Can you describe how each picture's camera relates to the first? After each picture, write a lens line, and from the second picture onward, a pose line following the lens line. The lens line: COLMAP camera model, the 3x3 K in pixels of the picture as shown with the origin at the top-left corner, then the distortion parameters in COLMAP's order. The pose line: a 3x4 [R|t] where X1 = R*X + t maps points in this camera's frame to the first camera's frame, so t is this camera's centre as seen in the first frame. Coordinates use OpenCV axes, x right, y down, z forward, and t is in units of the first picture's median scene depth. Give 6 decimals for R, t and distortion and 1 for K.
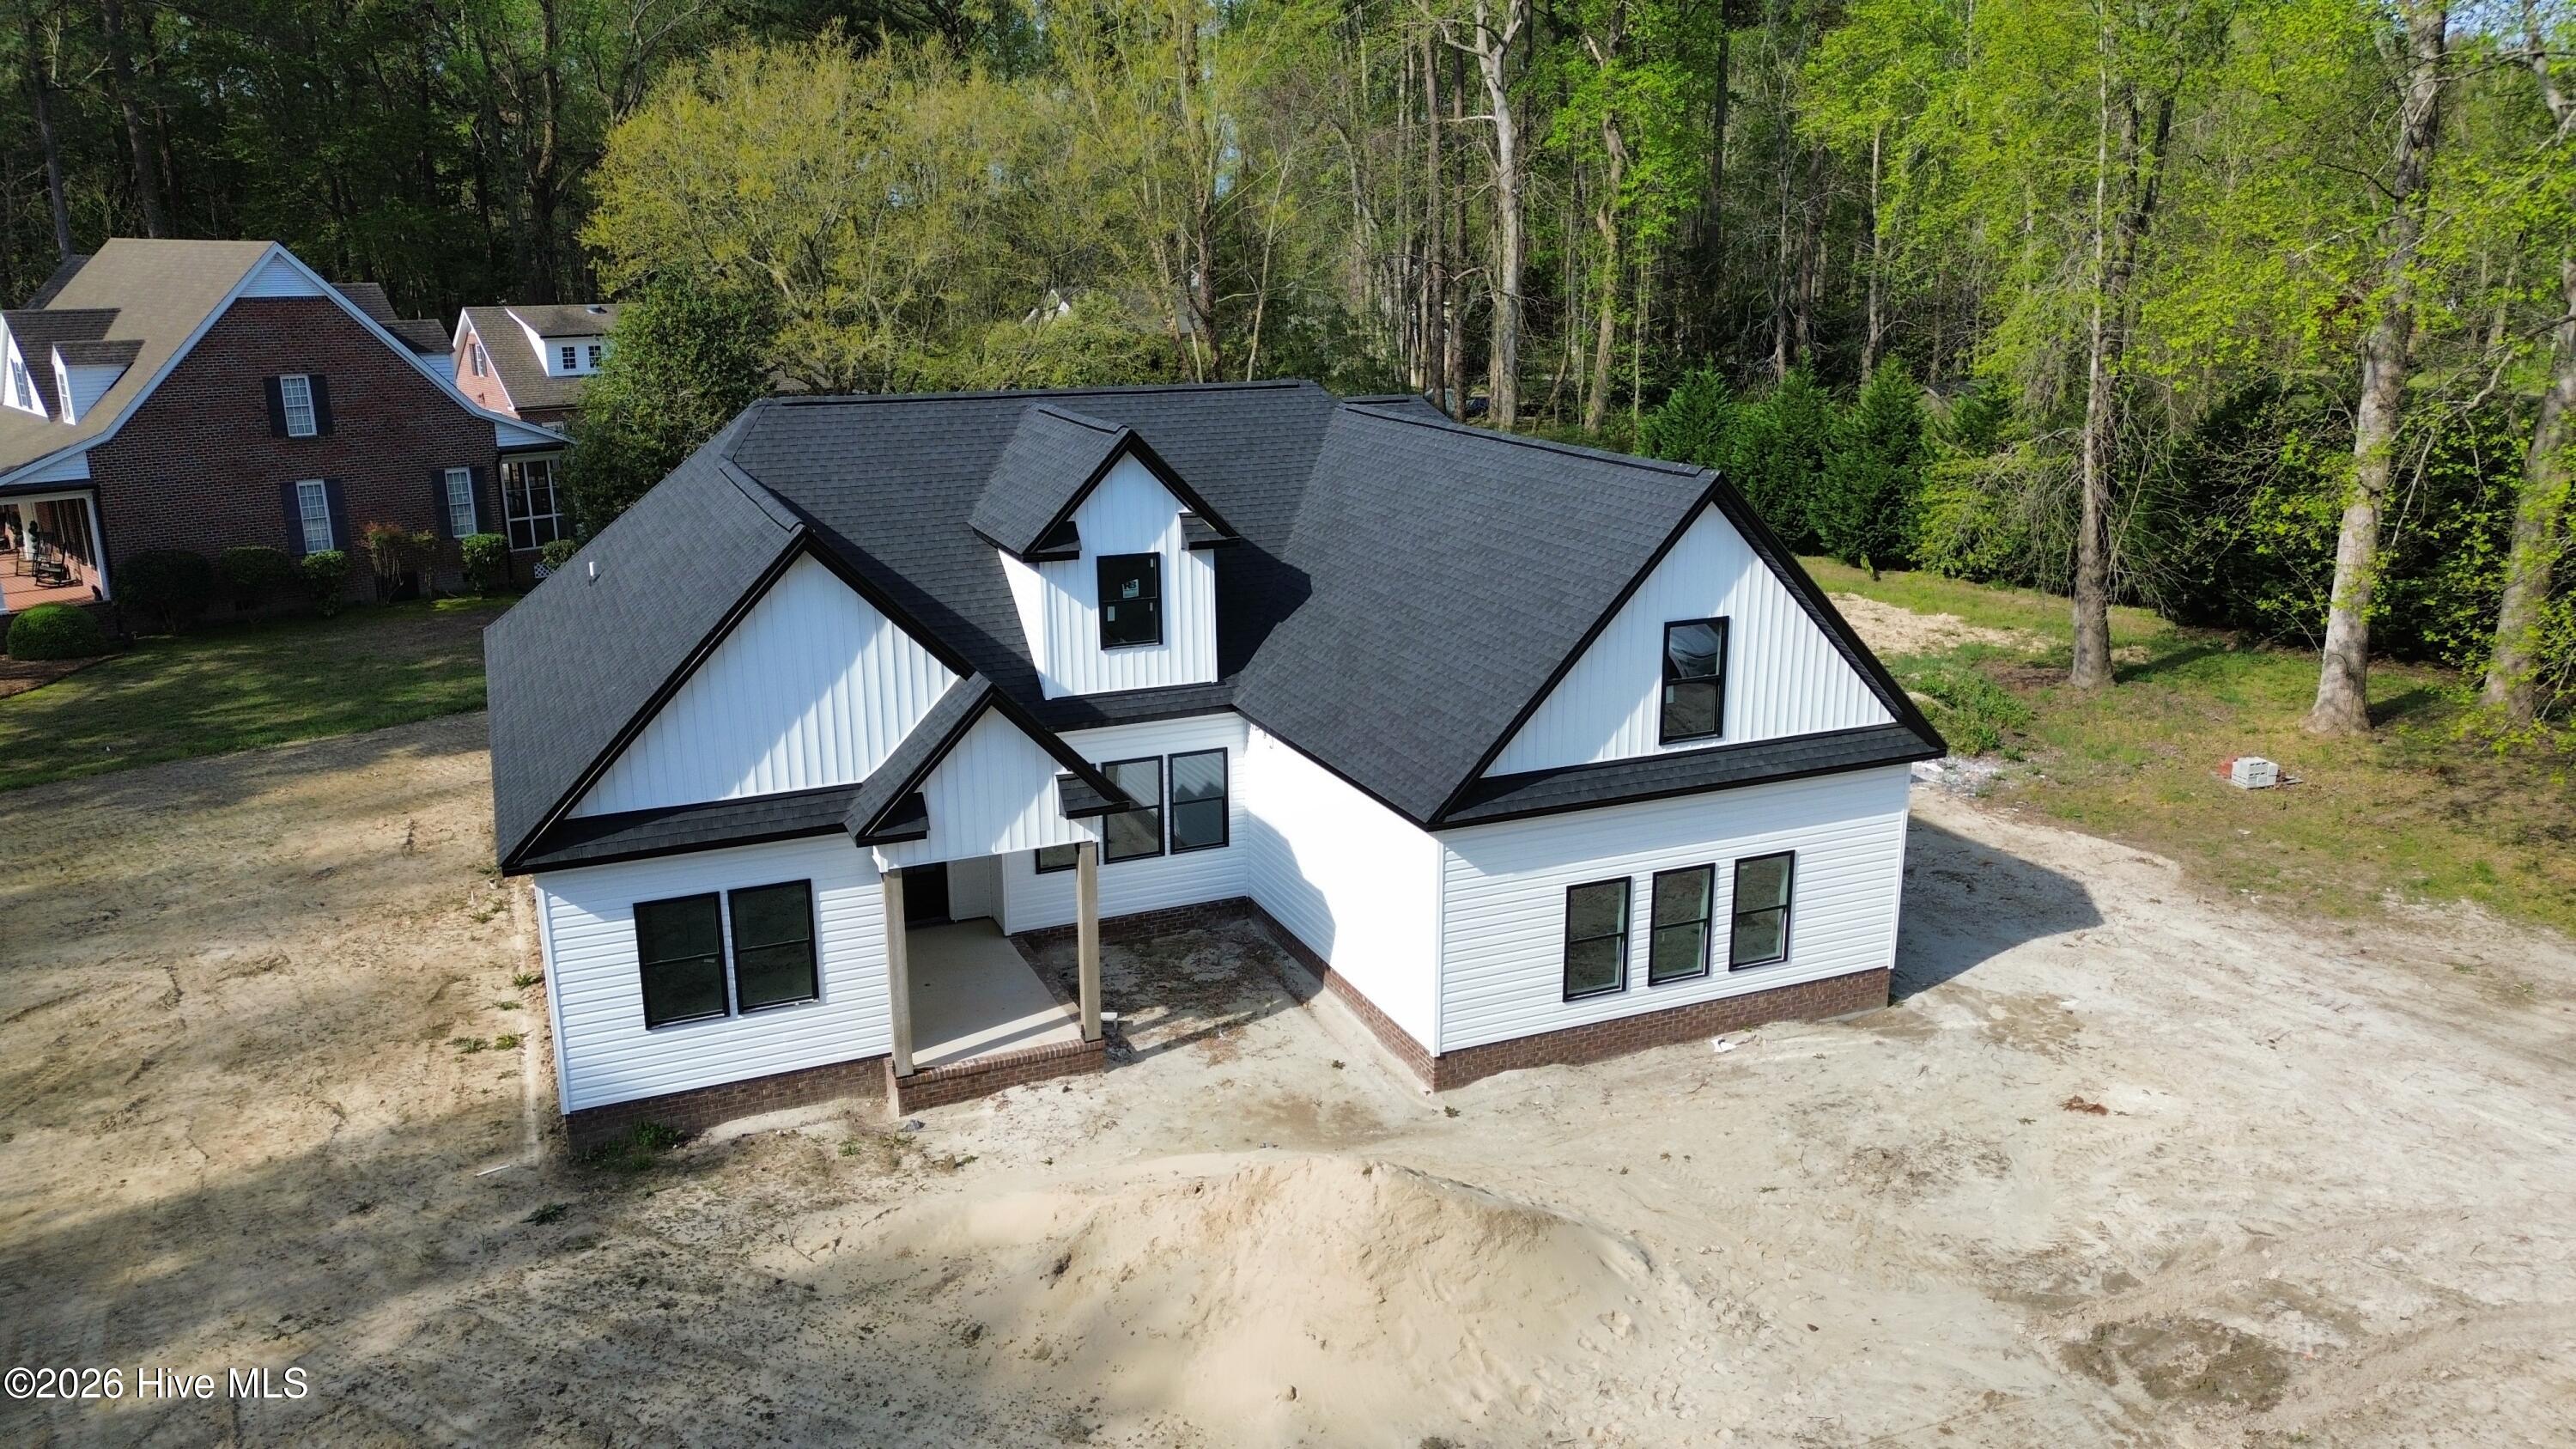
lens RADIAL K [[1814.6, 0, 1303.9], [0, 1814.6, 734.1], [0, 0, 1]] dist [0.078530, -0.076463]
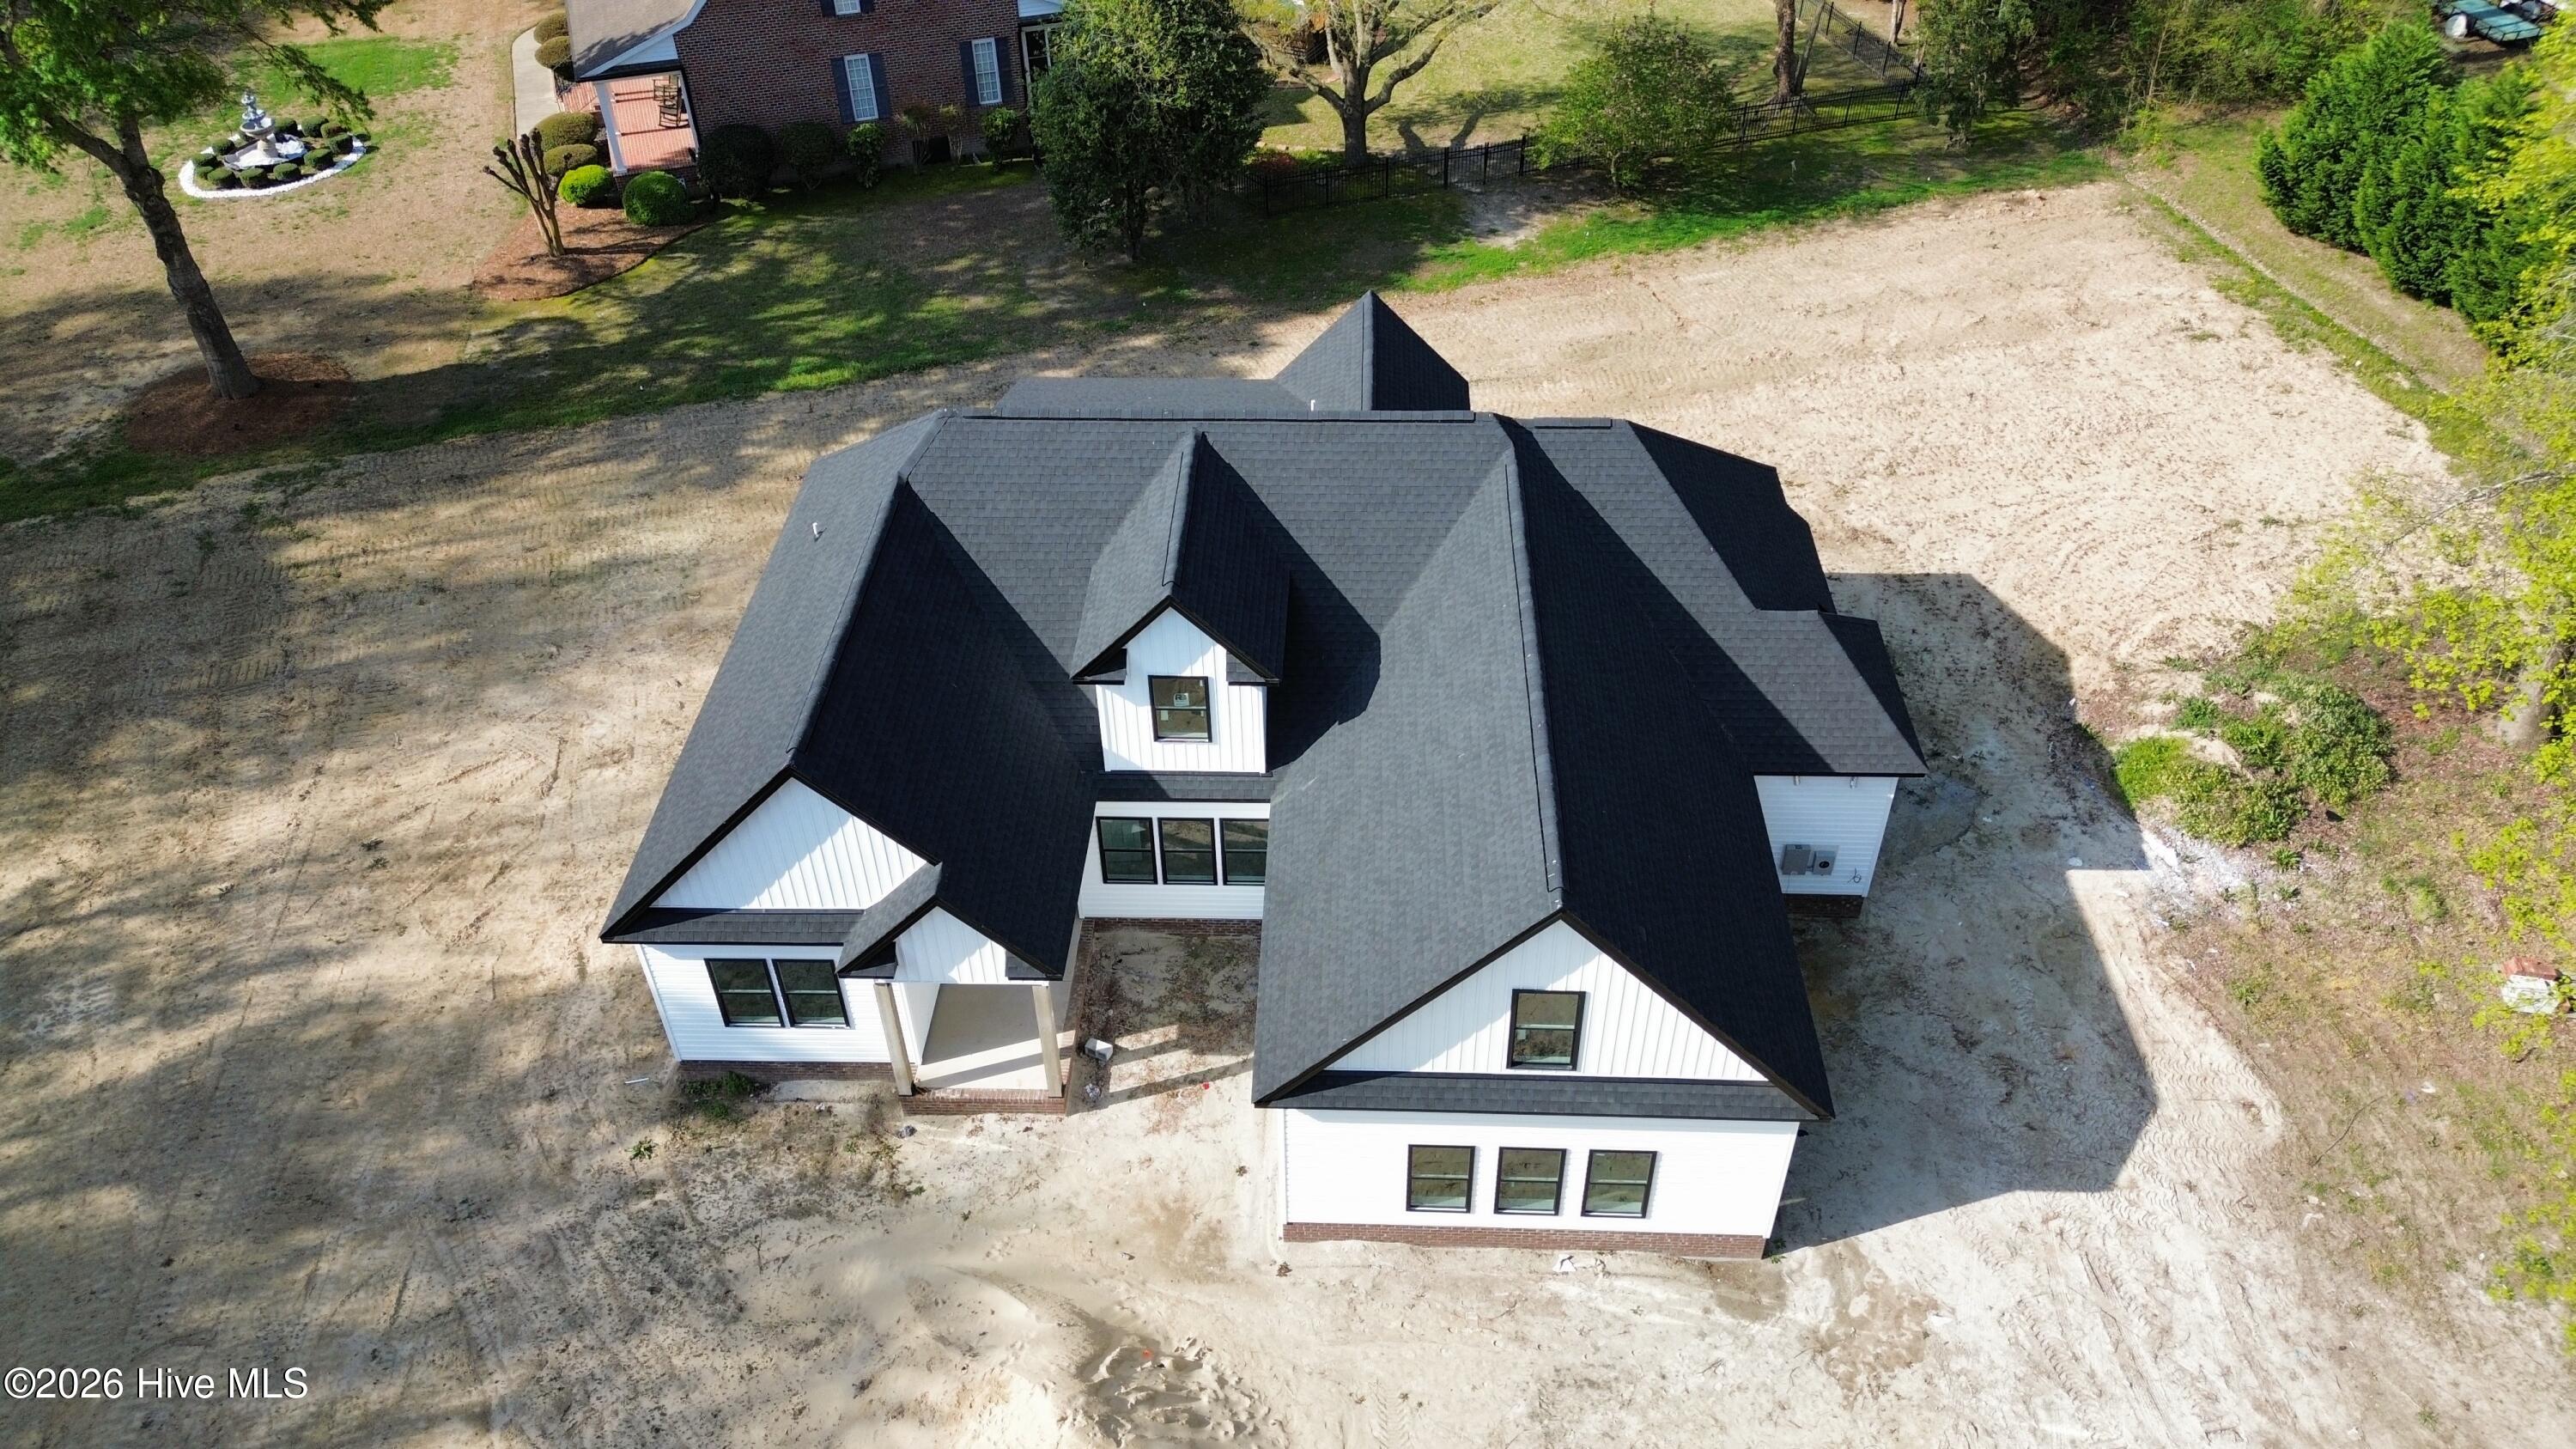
lens RADIAL K [[1825.0, 0, 1305.1], [0, 1825.0, 733.3], [0, 0, 1]] dist [0.071237, -0.070048]
pose [[0.900608, 0.274726, -0.336795, 0.384132], [-0.108327, 0.892325, 0.438202, -0.608980], [0.420916, -0.358164, 0.833396, 0.113512]]
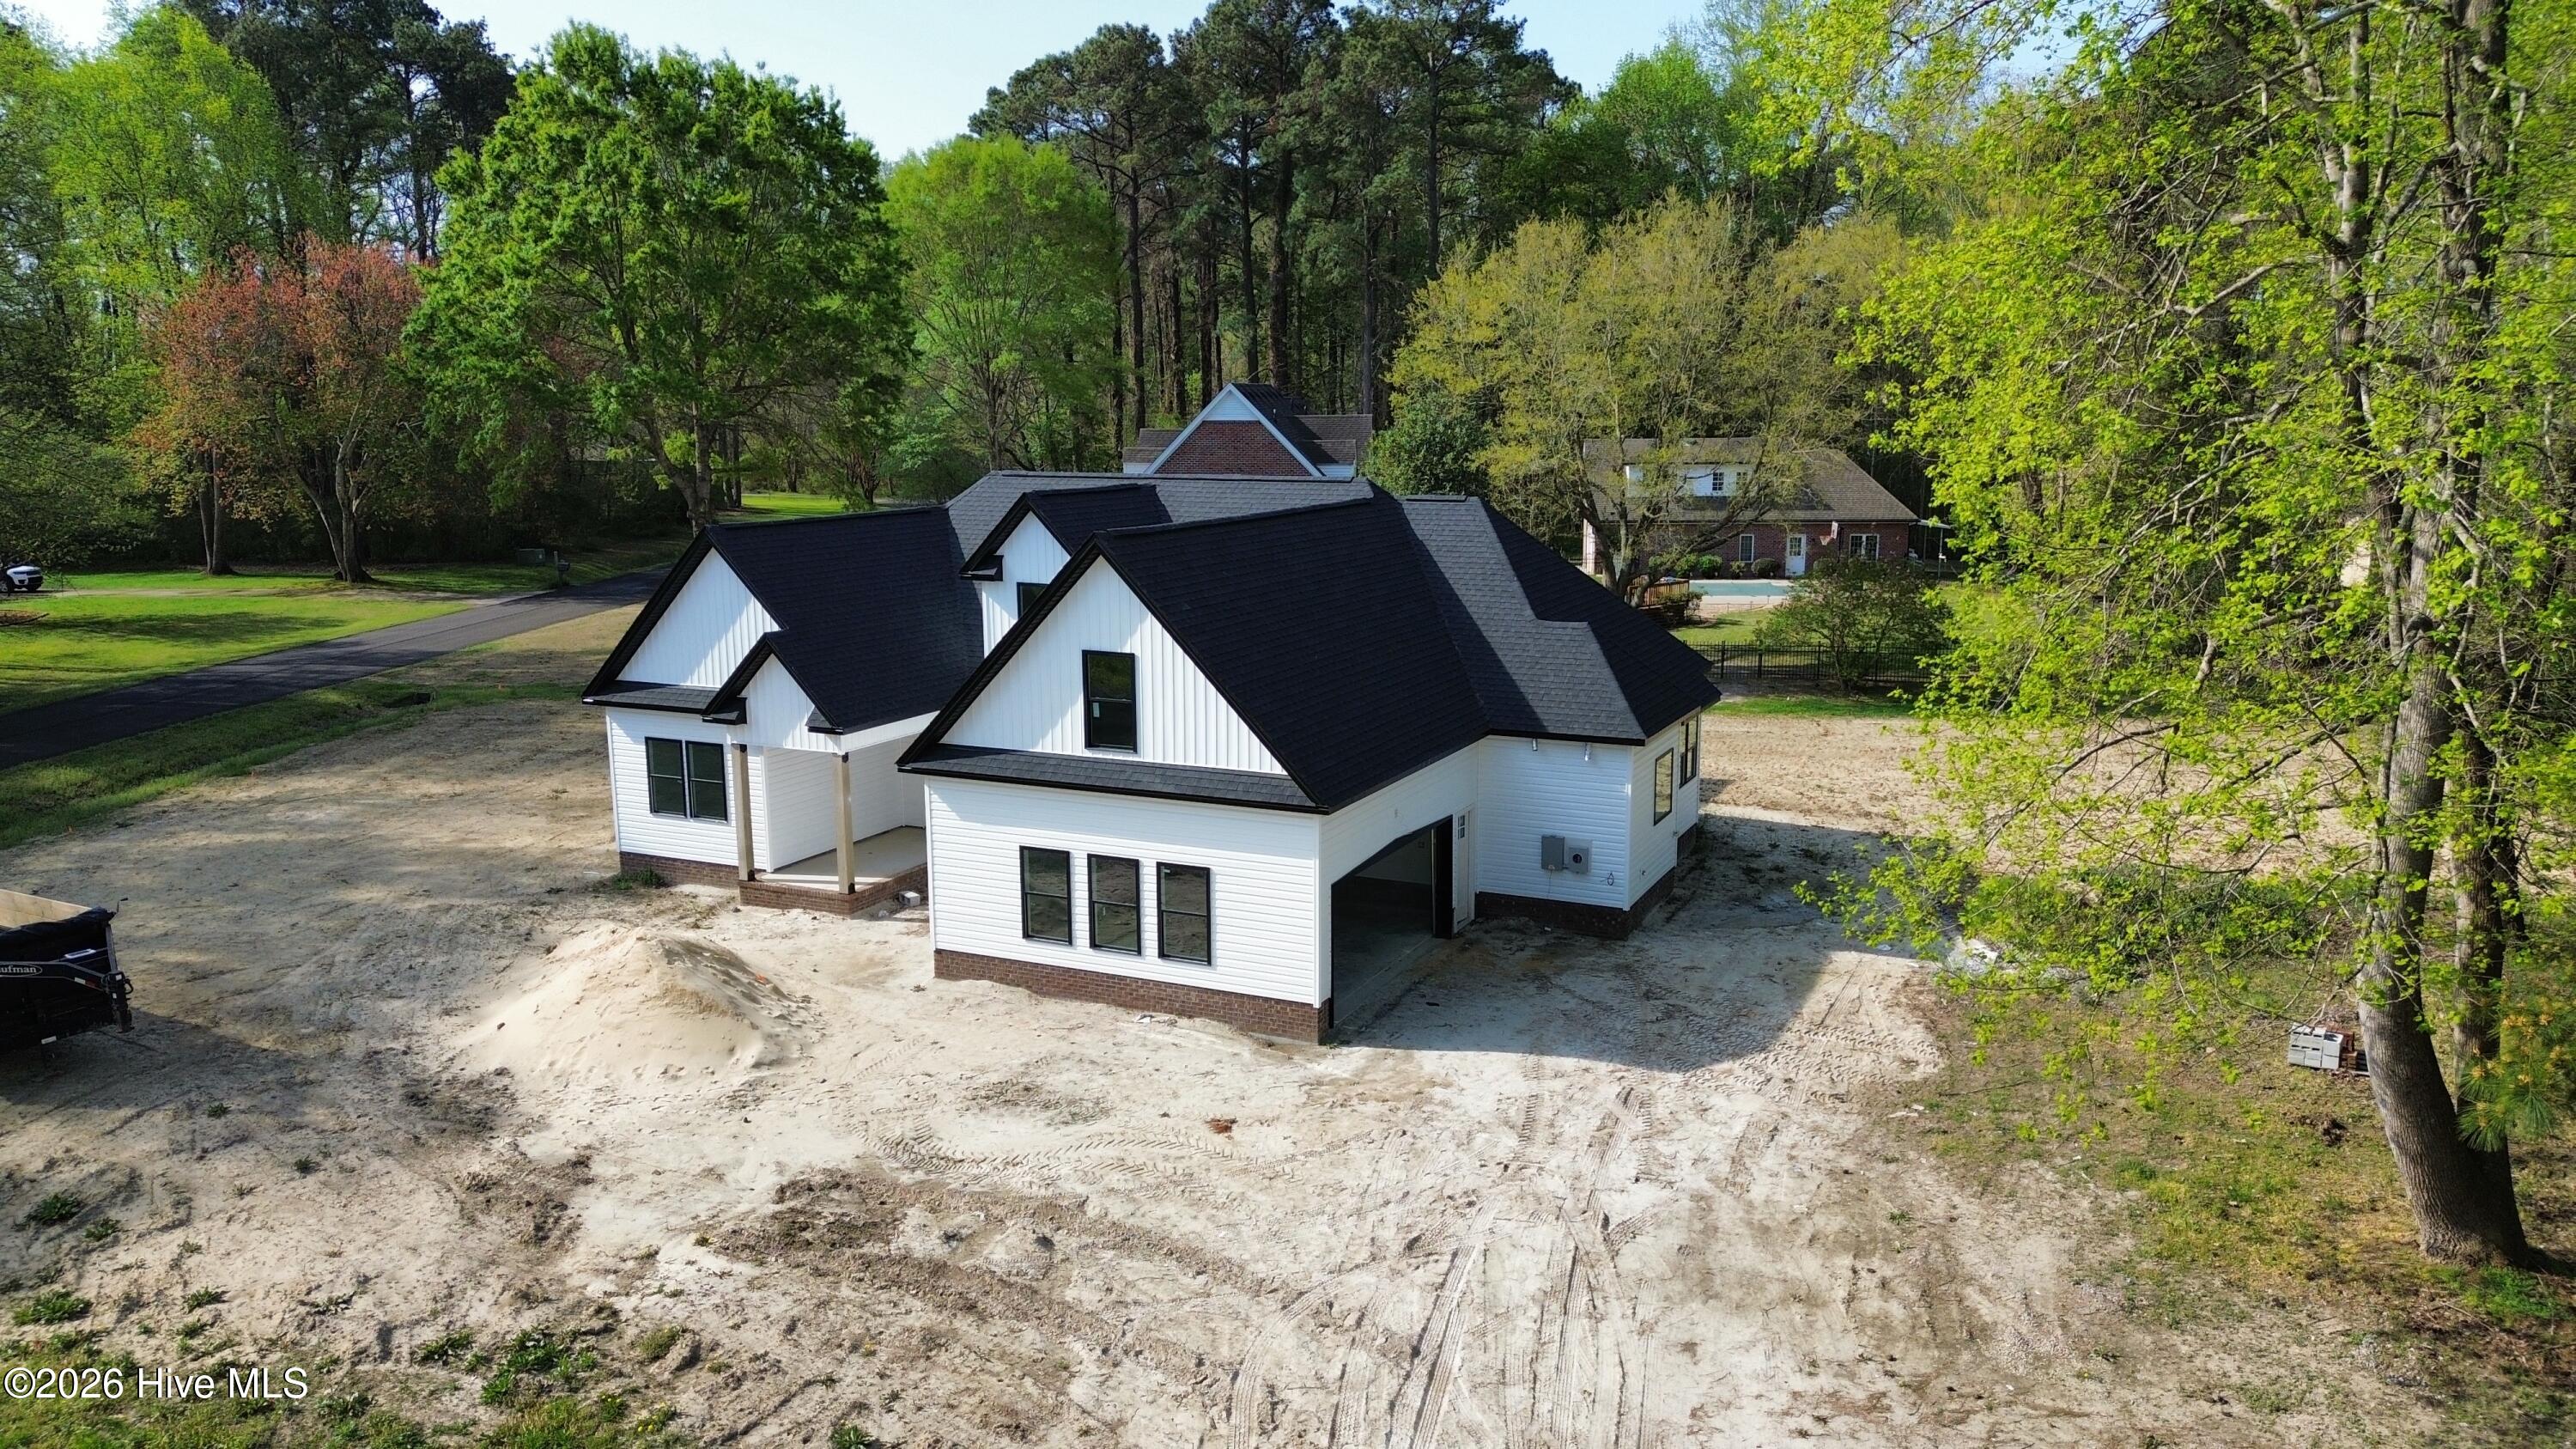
lens RADIAL K [[1814.6, 0, 1303.9], [0, 1814.6, 734.1], [0, 0, 1]] dist [0.078530, -0.076463]
pose [[0.654044, 0.139520, -0.743478, 1.175743], [-0.200278, 0.979709, 0.007664, -0.041748], [0.729462, 0.143890, 0.668716, 0.263906]]
